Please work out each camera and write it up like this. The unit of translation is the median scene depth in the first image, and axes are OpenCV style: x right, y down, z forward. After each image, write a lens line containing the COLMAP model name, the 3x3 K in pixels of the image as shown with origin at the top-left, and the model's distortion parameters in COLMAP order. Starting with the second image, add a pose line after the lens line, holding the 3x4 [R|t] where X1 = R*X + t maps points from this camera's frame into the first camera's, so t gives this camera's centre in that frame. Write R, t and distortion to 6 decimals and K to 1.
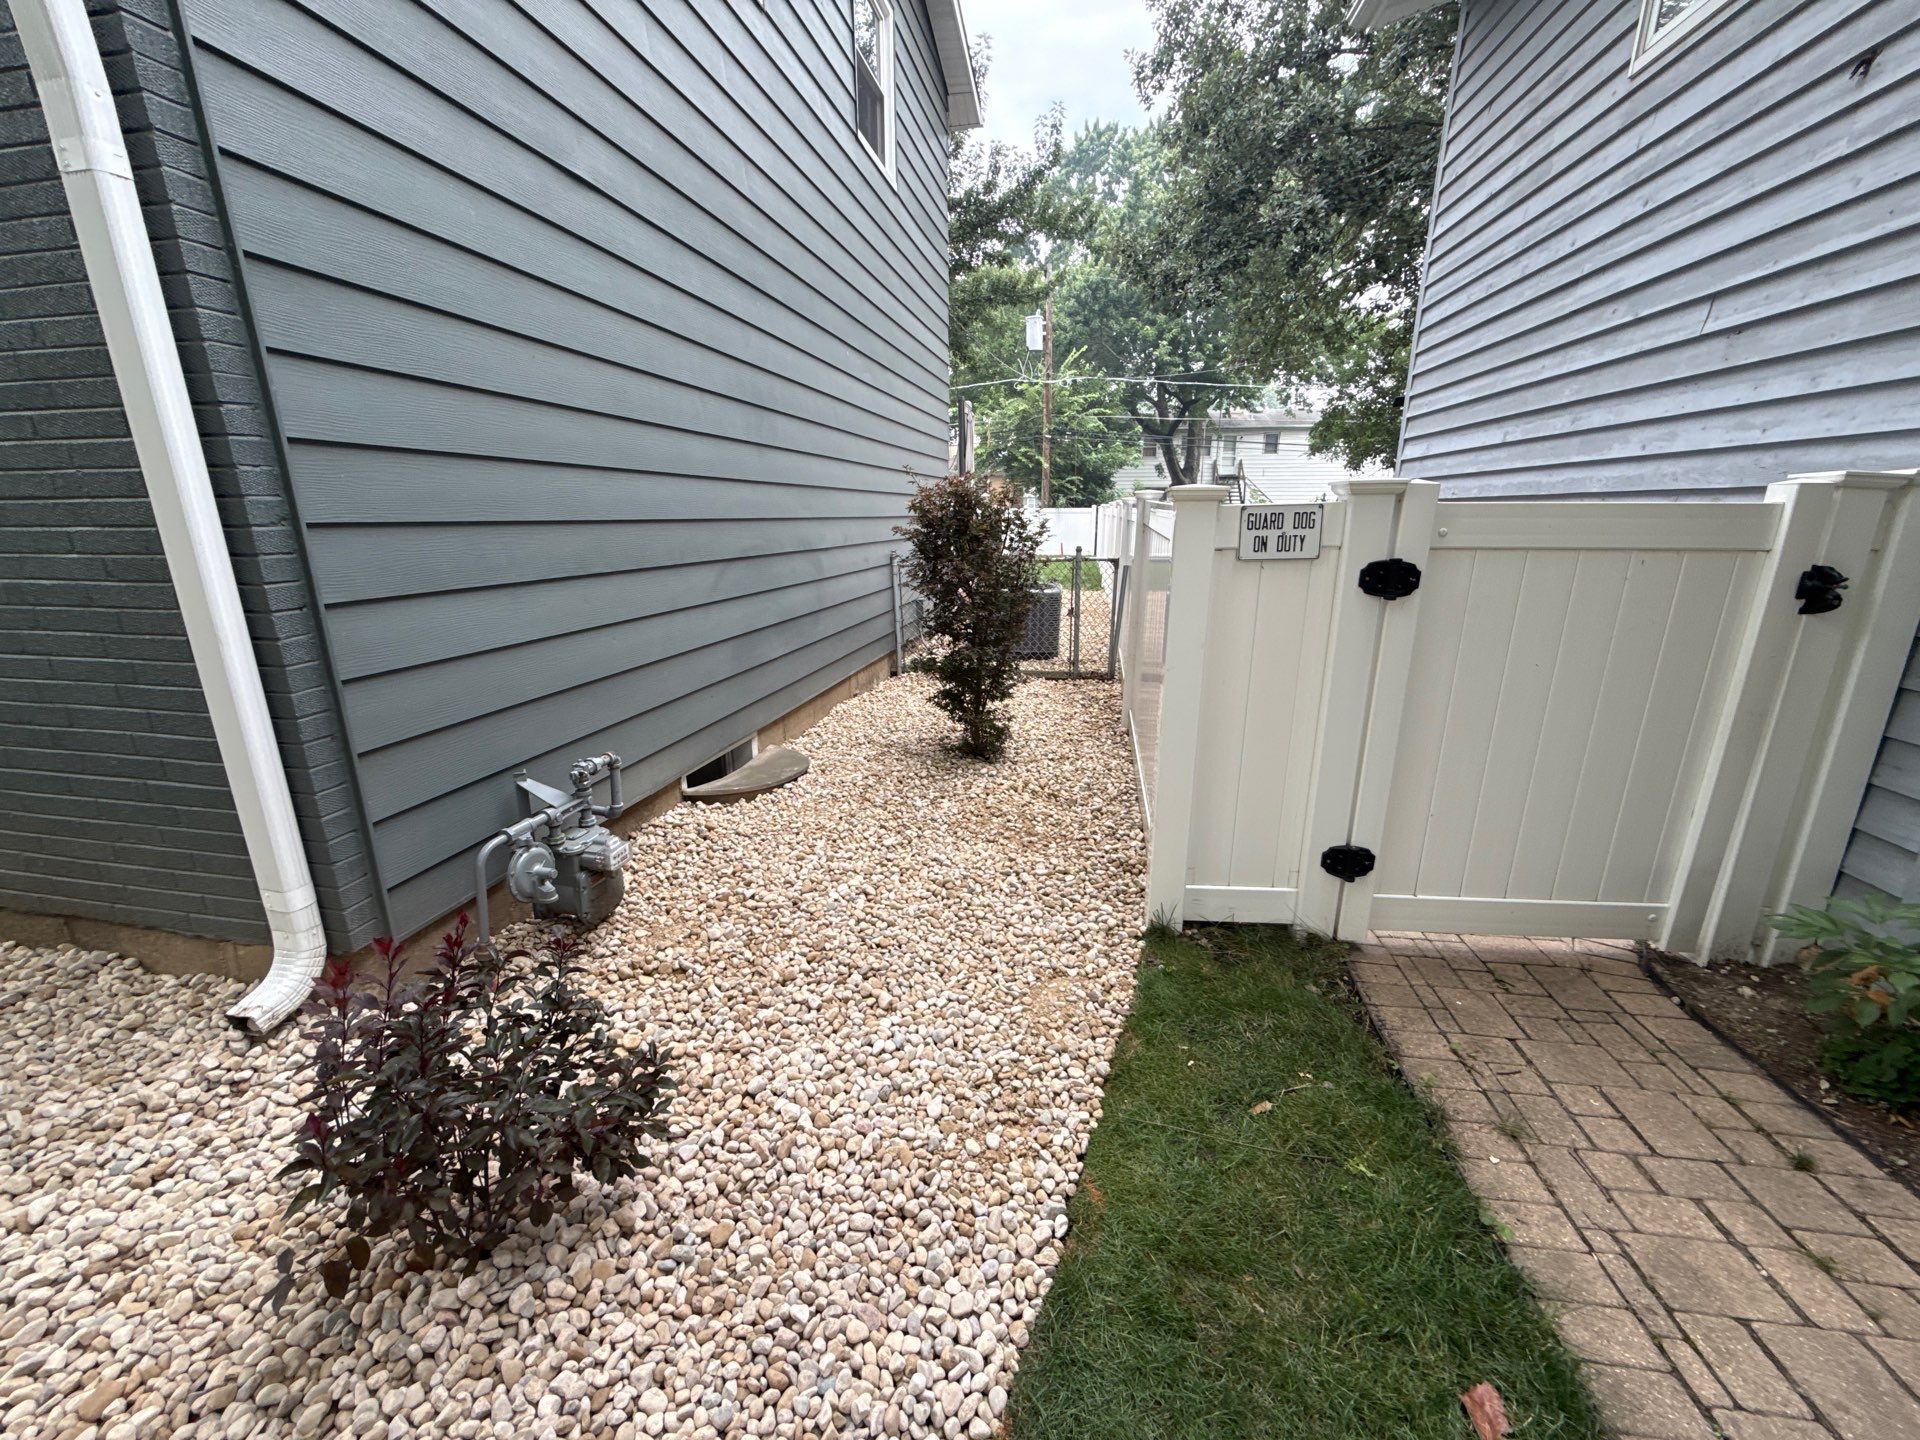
lens RADIAL K [[762.8, 0, 960.9], [0, 762.8, 717.4], [0, 0, 1]] dist [0.000474, -0.000386]
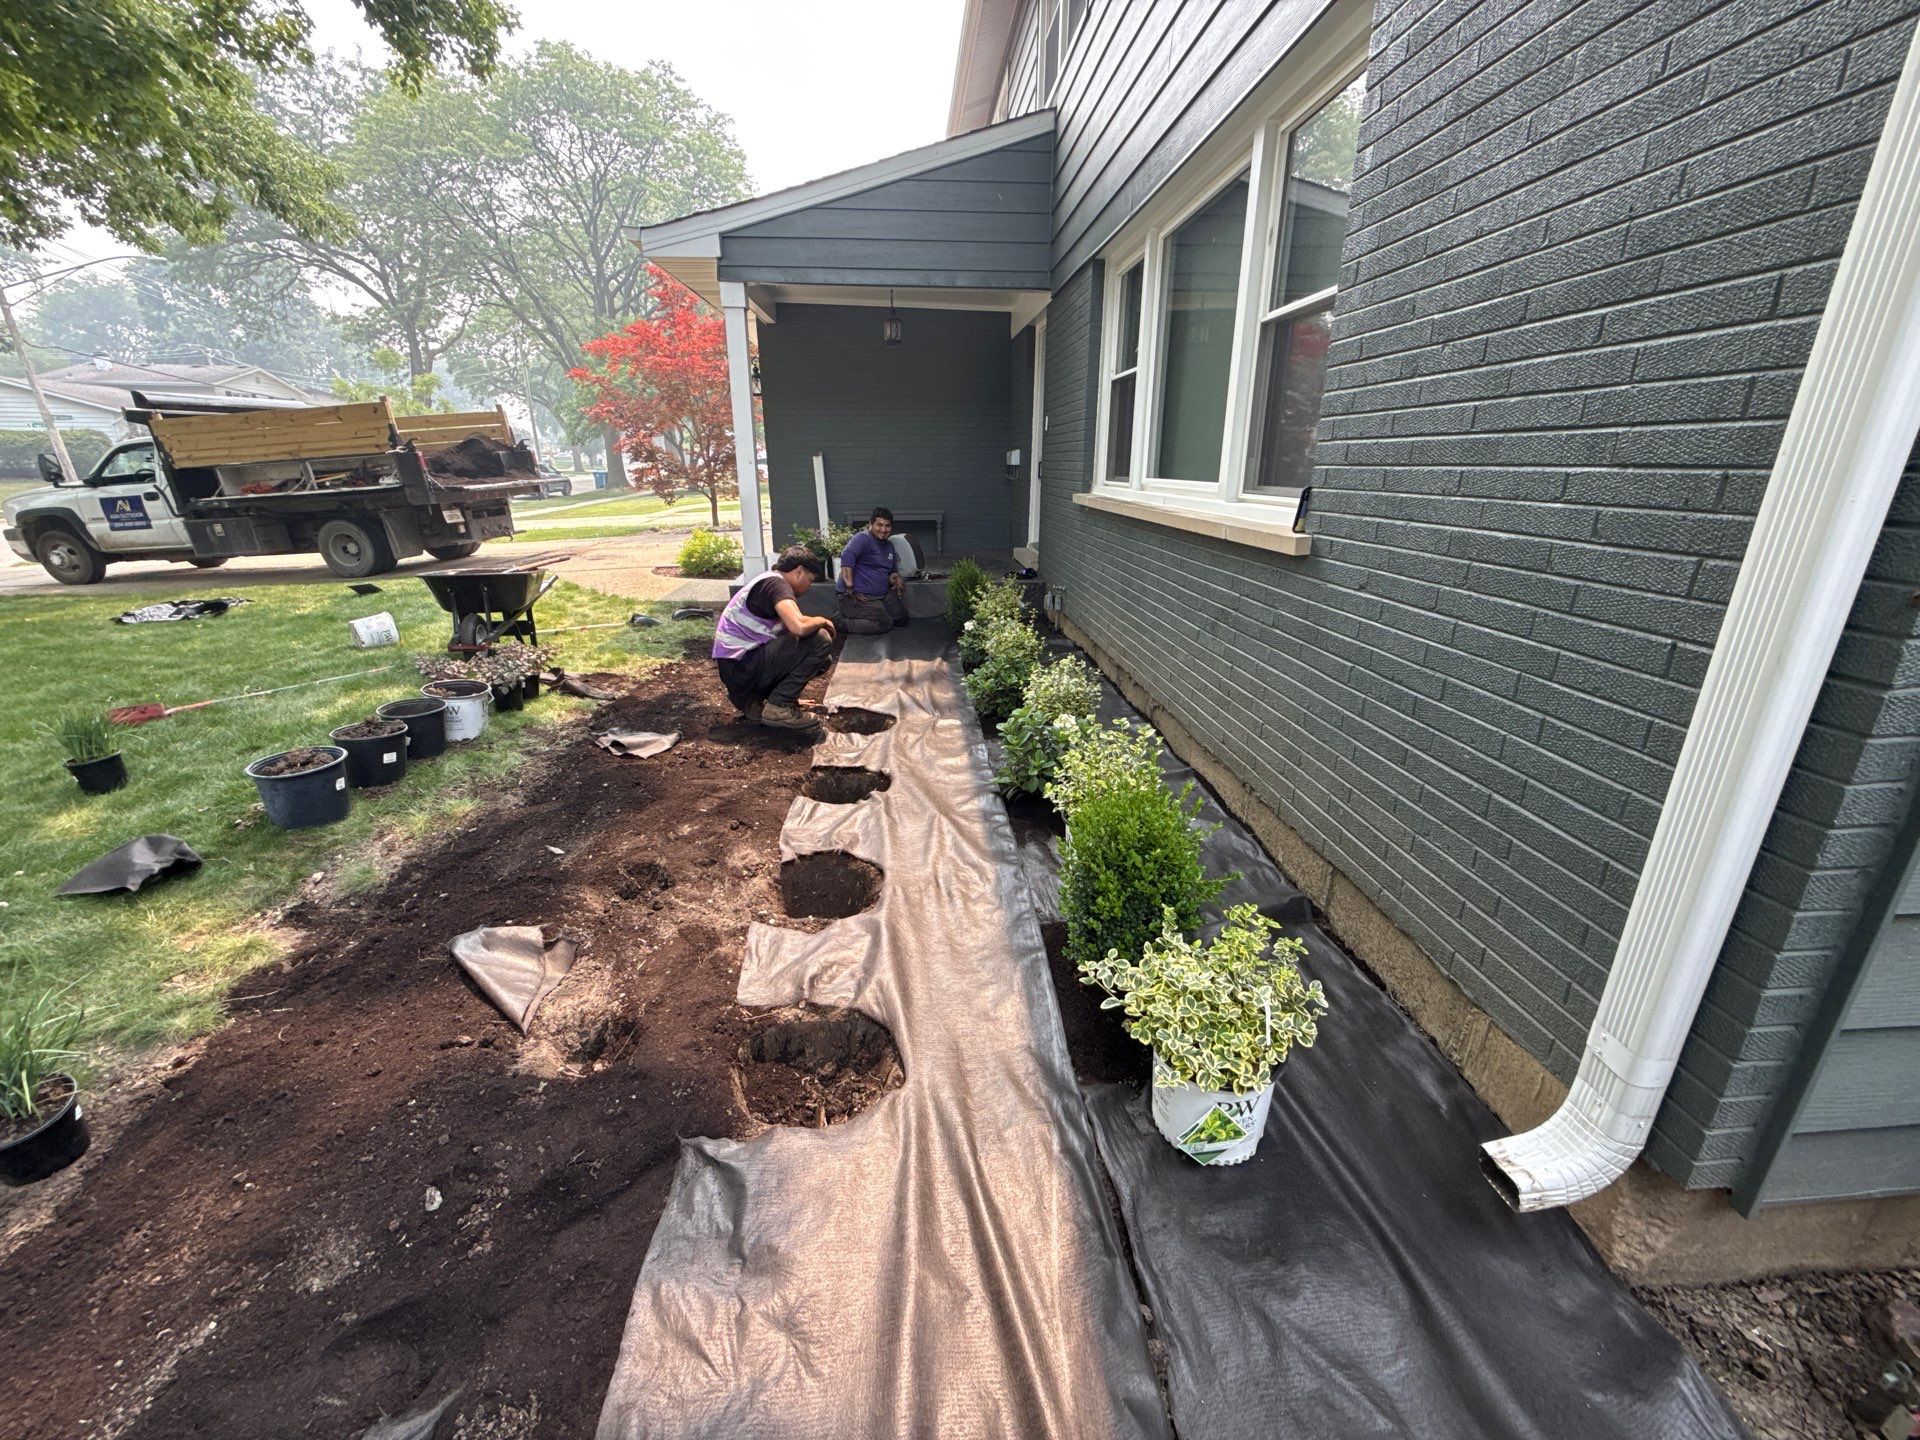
lens RADIAL K [[762.8, 0, 955.2], [0, 762.8, 716.1], [0, 0, 1]] dist [0.000474, -0.000386]
pose [[0.270442, 0.310291, -0.911362, -0.404645], [-0.254698, 0.935969, 0.243088, -0.032935], [0.928434, 0.166381, 0.332156, 0.157078]]
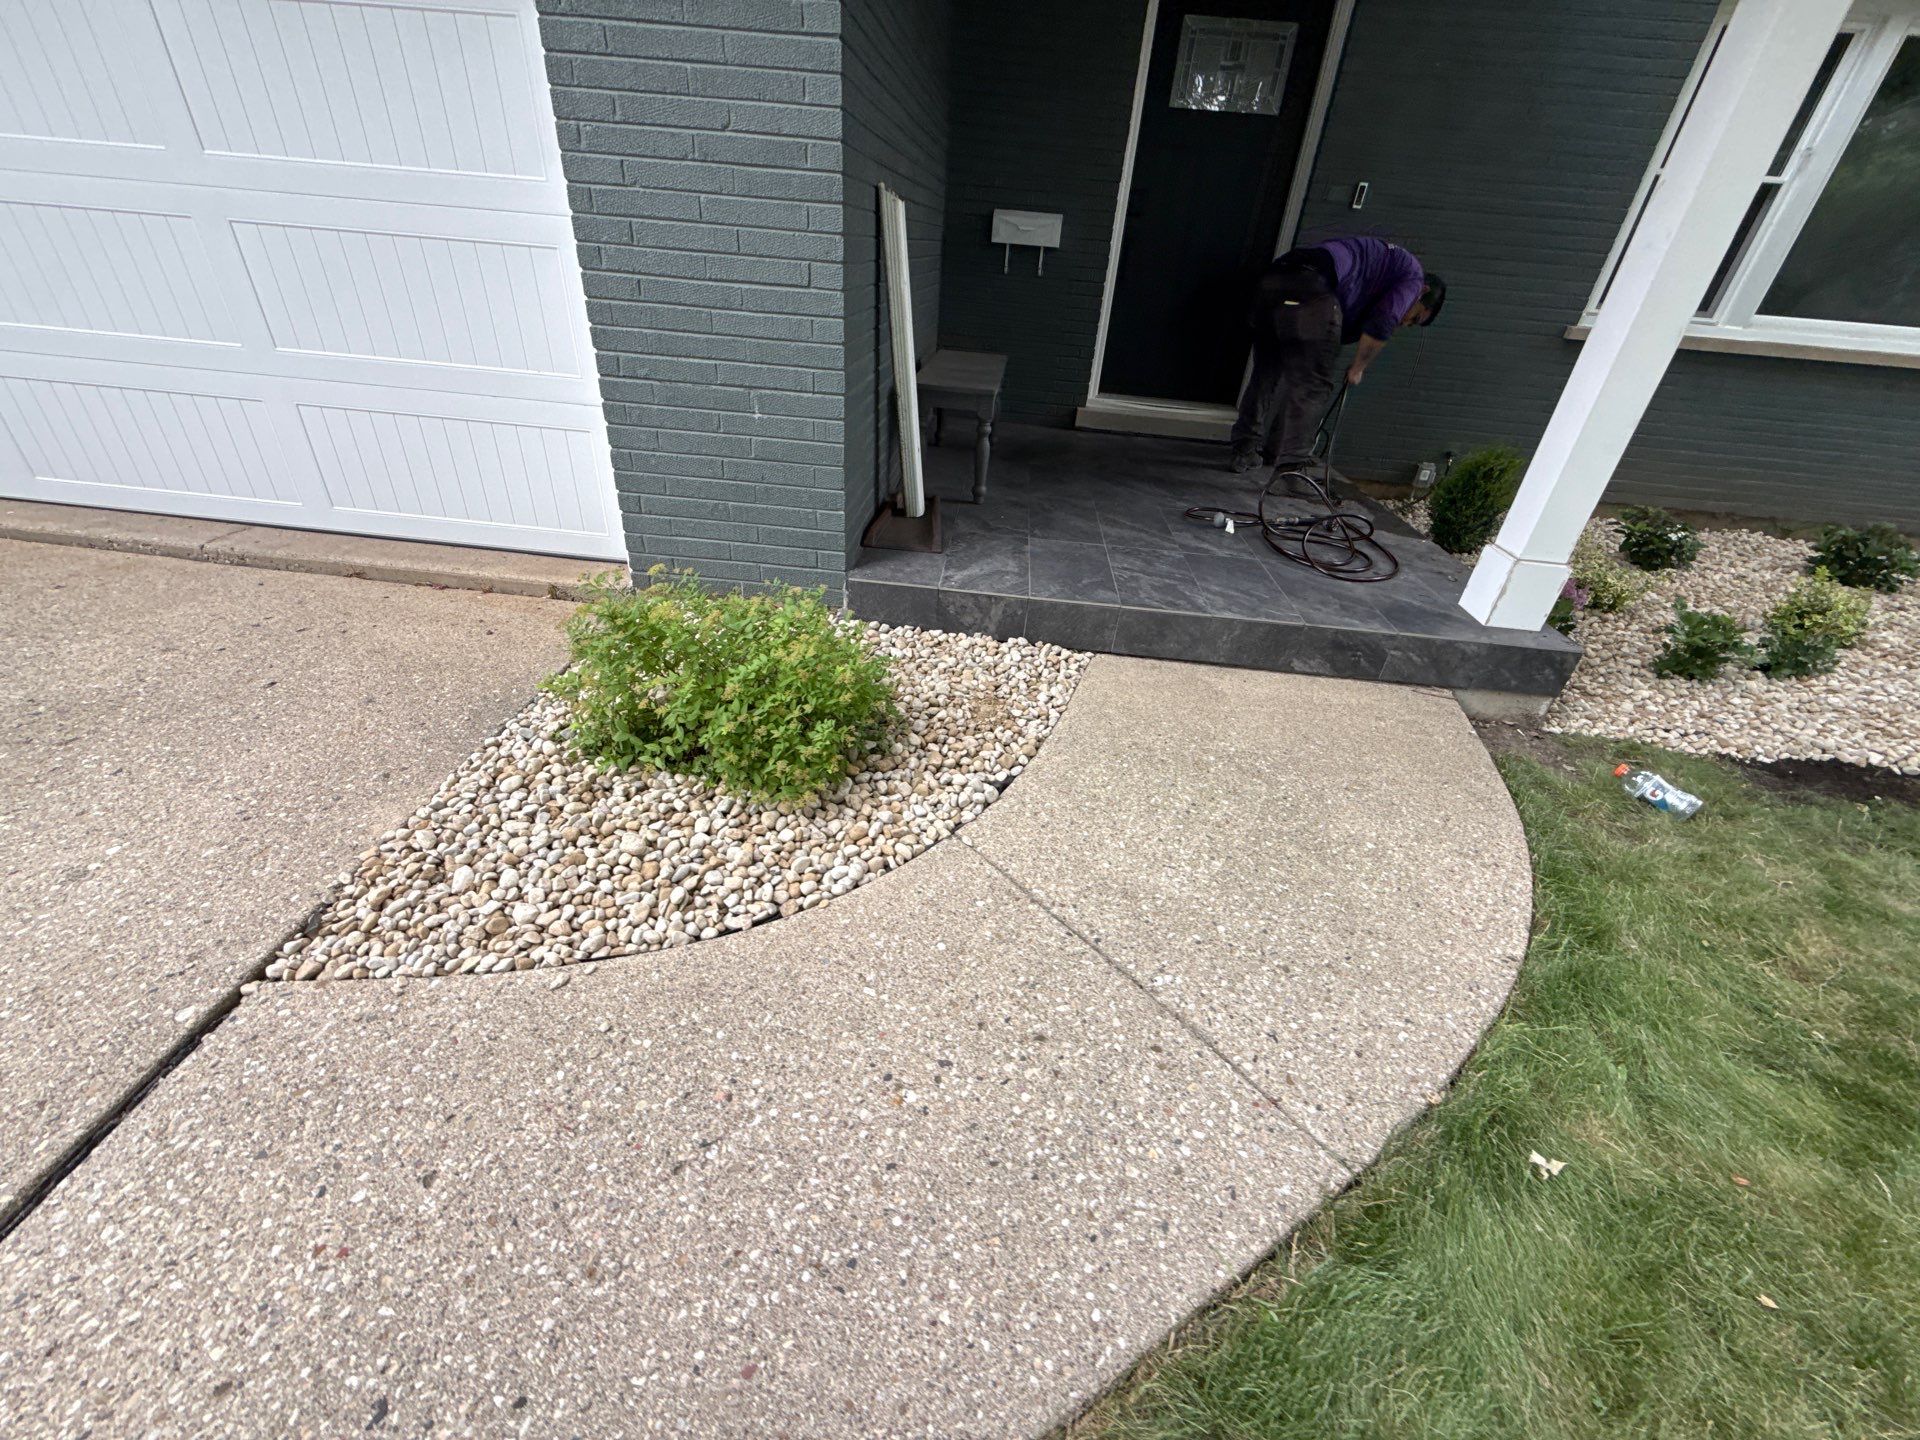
lens RADIAL K [[762.8, 0, 966.8], [0, 762.8, 714.7], [0, 0, 1]] dist [0.000474, -0.000386]
pose [[0.991085, 0.004249, 0.133167, -3.792357], [-0.042605, 0.957118, 0.286547, 0.197903], [-0.126239, -0.289666, 0.948766, -0.558745]]
